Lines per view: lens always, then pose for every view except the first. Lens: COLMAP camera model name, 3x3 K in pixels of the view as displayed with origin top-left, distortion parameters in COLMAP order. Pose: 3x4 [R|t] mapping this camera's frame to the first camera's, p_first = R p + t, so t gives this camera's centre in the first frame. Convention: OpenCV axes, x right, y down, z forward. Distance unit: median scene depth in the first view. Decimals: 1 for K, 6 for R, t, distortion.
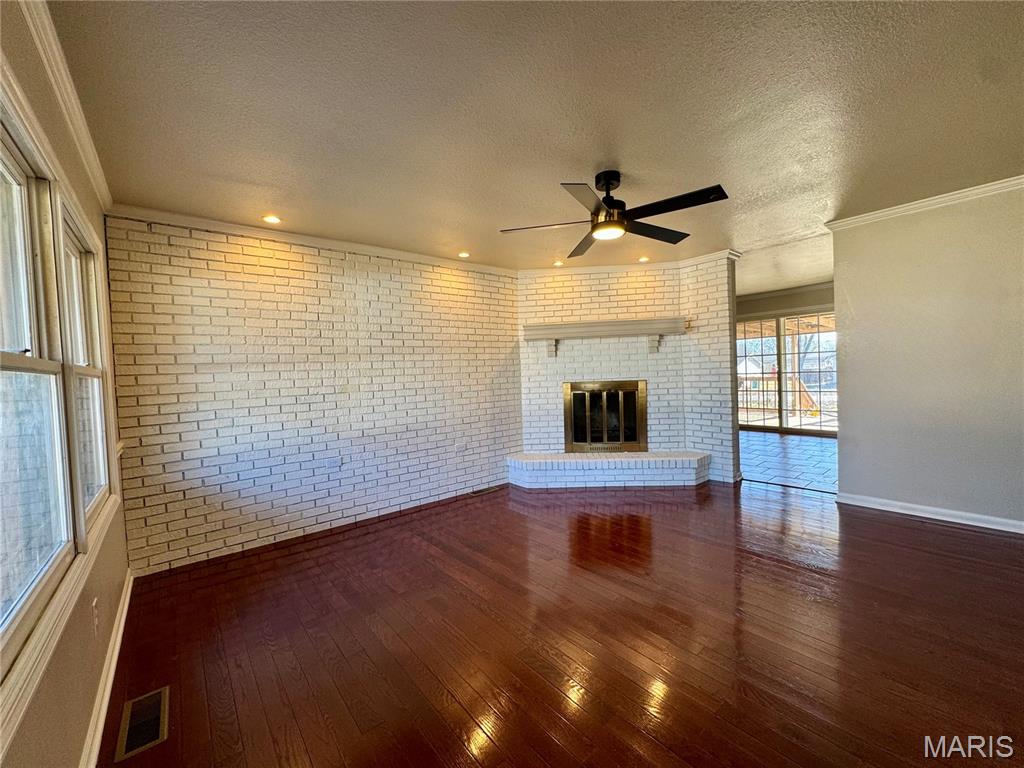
lens RADIAL K [[411.2, 0, 509.2], [0, 411.2, 386.3], [0, 0, 1]] dist [-0.006491, 0.001382]
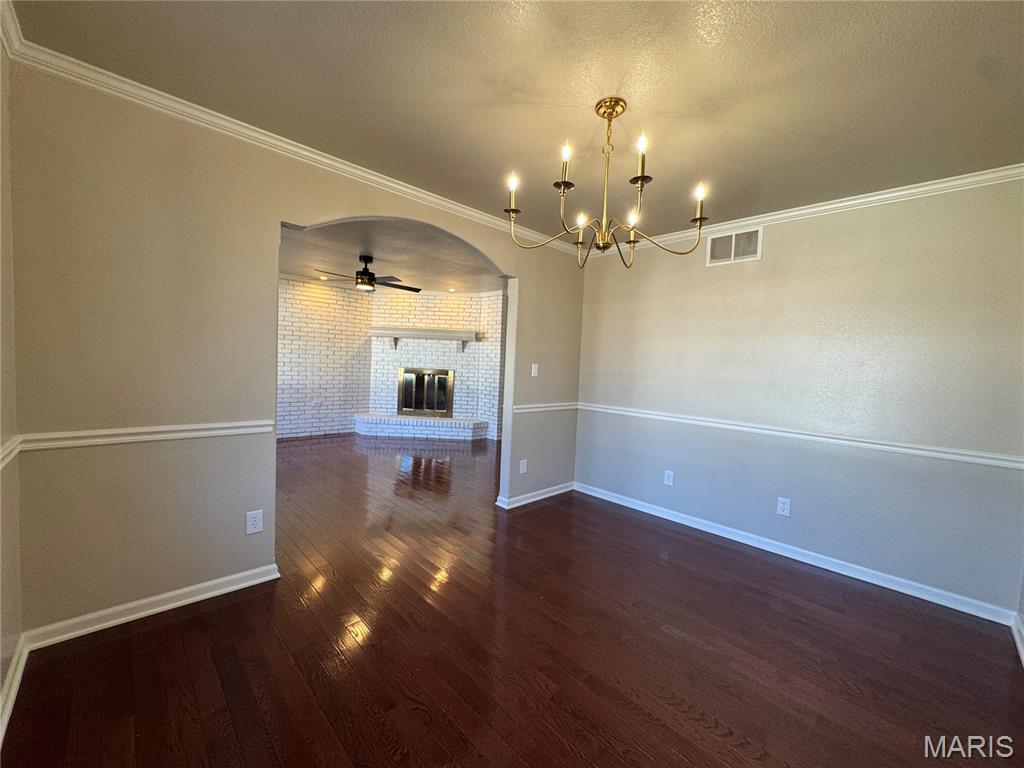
lens RADIAL K [[411.2, 0, 515.3], [0, 411.2, 382.2], [0, 0, 1]] dist [-0.006491, 0.001382]
pose [[0.993147, 0.082028, 0.083249, 0.432342], [-0.083891, 0.996291, 0.019129, -0.018287], [-0.081371, -0.025982, 0.996345, -0.509700]]
